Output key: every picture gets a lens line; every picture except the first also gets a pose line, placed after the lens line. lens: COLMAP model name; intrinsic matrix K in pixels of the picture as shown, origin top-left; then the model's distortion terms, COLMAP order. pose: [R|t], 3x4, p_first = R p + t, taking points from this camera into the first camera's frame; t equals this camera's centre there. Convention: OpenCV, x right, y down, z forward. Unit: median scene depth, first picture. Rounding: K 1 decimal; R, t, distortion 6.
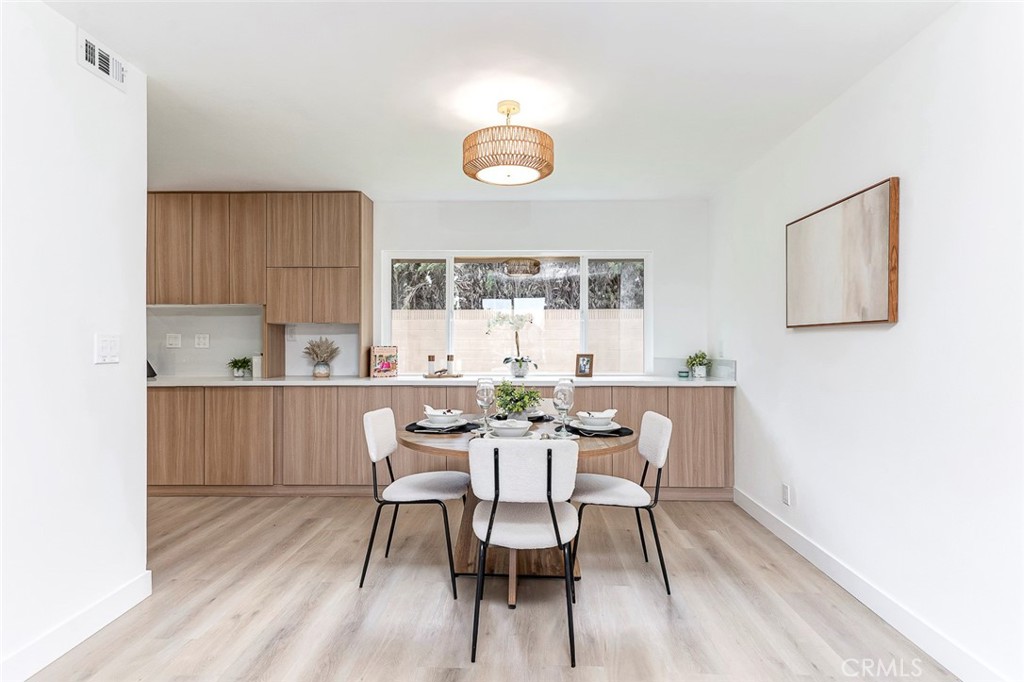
lens RADIAL K [[541.6, 0, 512.0], [0, 541.6, 341.0], [0, 0, 1]] dist [0.019529, -0.000064]
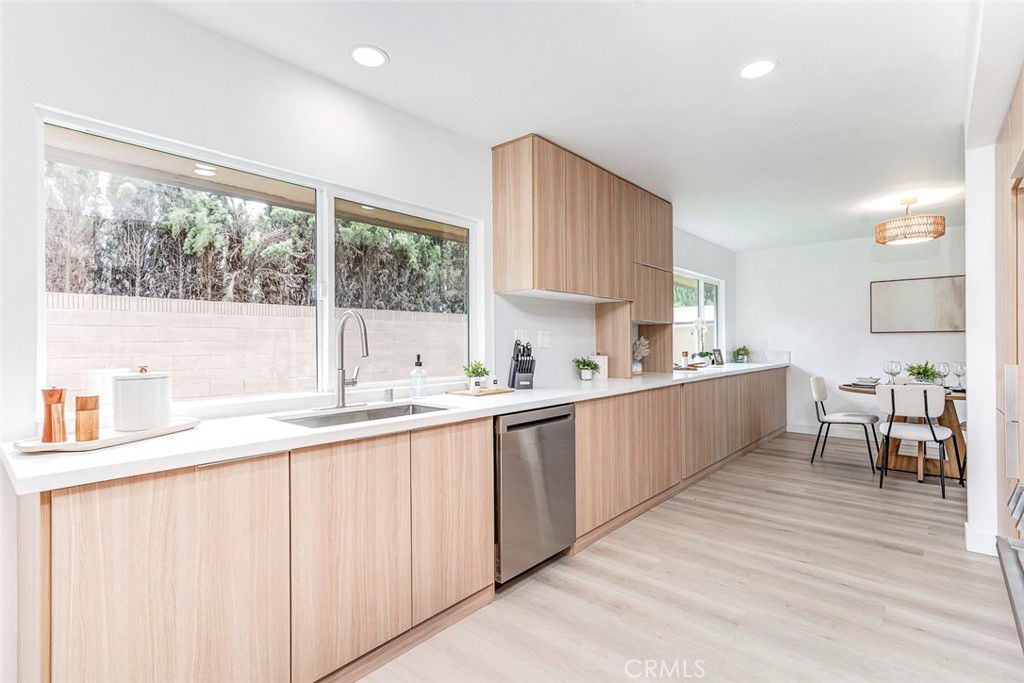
lens RADIAL K [[492.3, 0, 512.0], [0, 492.3, 341.5], [0, 0, 1]] dist [0.017340, -0.000065]
pose [[0.641984, 0.000485, 0.766717, -1.339410], [0.003574, 0.999987, -0.003625, 0.006819], [-0.766709, 0.005068, 0.641974, 0.646492]]
